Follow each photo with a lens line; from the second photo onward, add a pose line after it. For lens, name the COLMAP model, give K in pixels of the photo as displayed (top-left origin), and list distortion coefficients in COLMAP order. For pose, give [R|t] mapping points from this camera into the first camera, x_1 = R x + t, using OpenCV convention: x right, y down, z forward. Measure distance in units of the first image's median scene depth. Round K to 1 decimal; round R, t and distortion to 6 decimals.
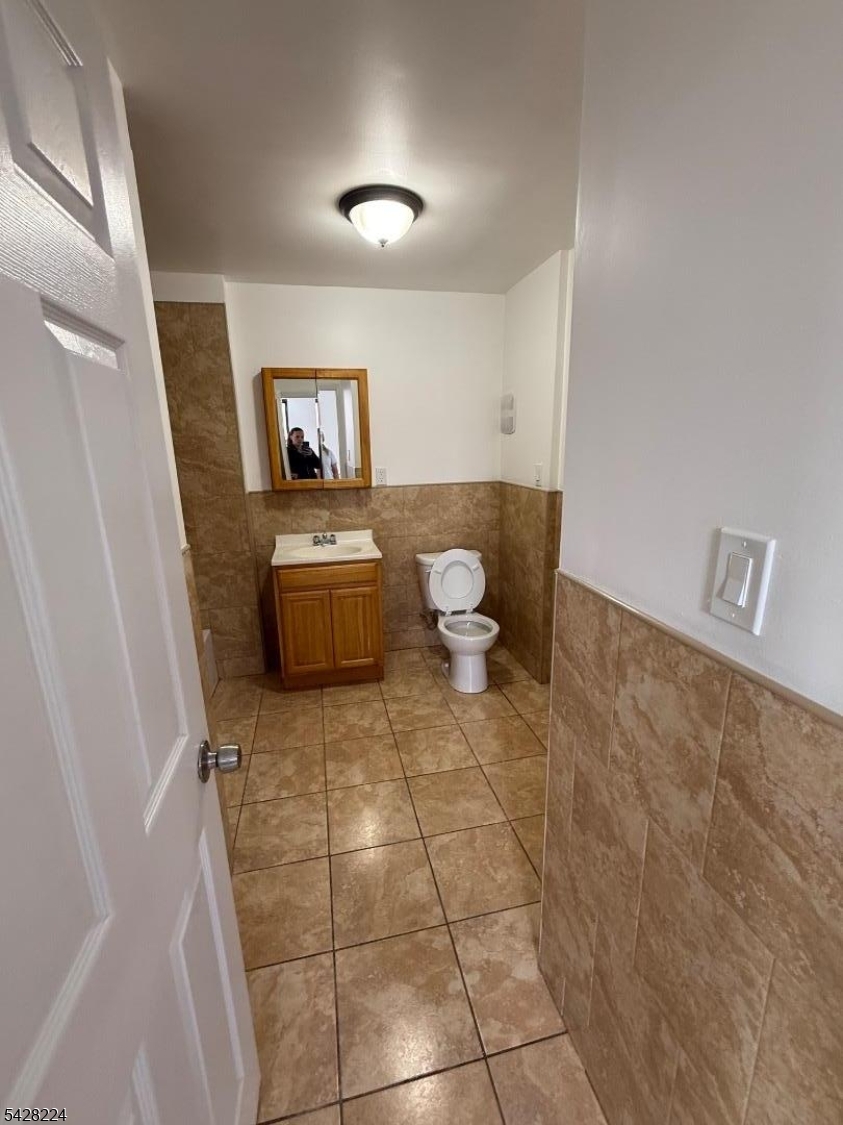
lens RADIAL K [[468.2, 0, 422.1], [0, 468.2, 559.6], [0, 0, 1]] dist [0.000244, -0.000201]
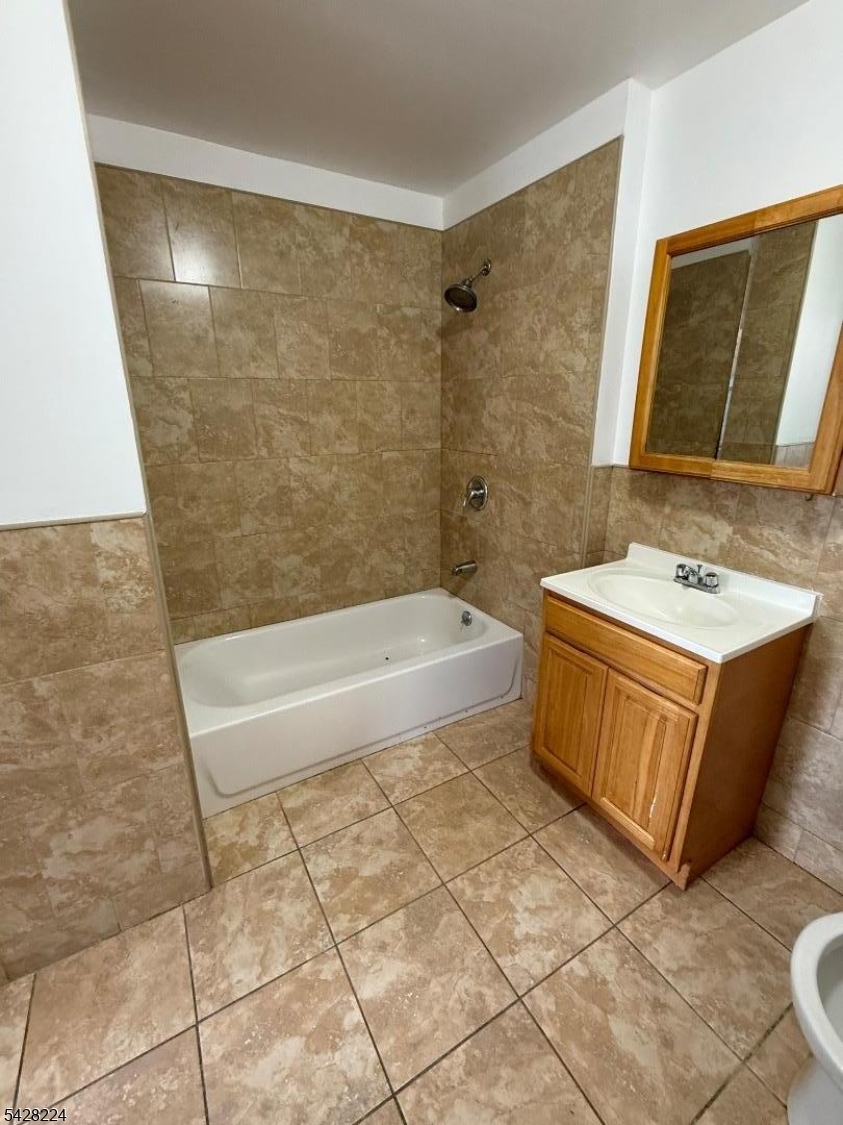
lens RADIAL K [[486.6, 0, 425.1], [0, 486.6, 559.2], [0, 0, 1]] dist [-0.000827, 0.000037]
pose [[0.314643, 0.310941, -0.896837, 0.189613], [-0.237581, 0.940548, 0.242744, -0.133162], [0.918997, 0.136694, 0.369810, 0.586472]]
